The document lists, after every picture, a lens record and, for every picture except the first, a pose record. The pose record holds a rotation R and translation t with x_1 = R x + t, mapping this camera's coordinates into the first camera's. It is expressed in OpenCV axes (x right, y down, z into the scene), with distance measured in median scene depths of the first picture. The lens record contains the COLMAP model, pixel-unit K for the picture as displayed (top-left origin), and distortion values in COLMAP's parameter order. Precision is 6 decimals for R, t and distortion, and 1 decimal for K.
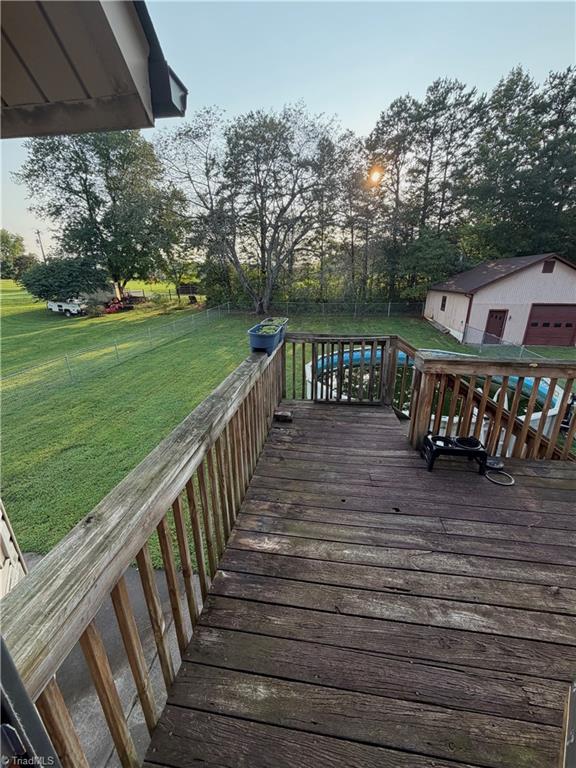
lens RADIAL K [[307.0, 0, 287.1], [0, 307.0, 380.6], [0, 0, 1]] dist [-0.001872, -0.000579]
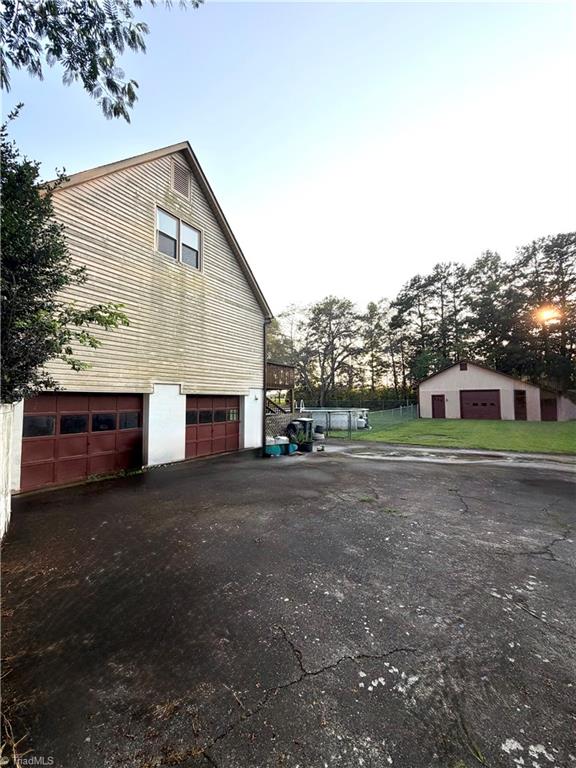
lens RADIAL K [[307.0, 0, 288.1], [0, 307.0, 385.3], [0, 0, 1]] dist [-0.001872, -0.000579]
pose [[0.907498, -0.021087, -0.419528, 0.438522], [-0.136962, 0.929304, -0.342980, 0.227234], [0.397101, 0.368713, 0.840453, -0.380559]]
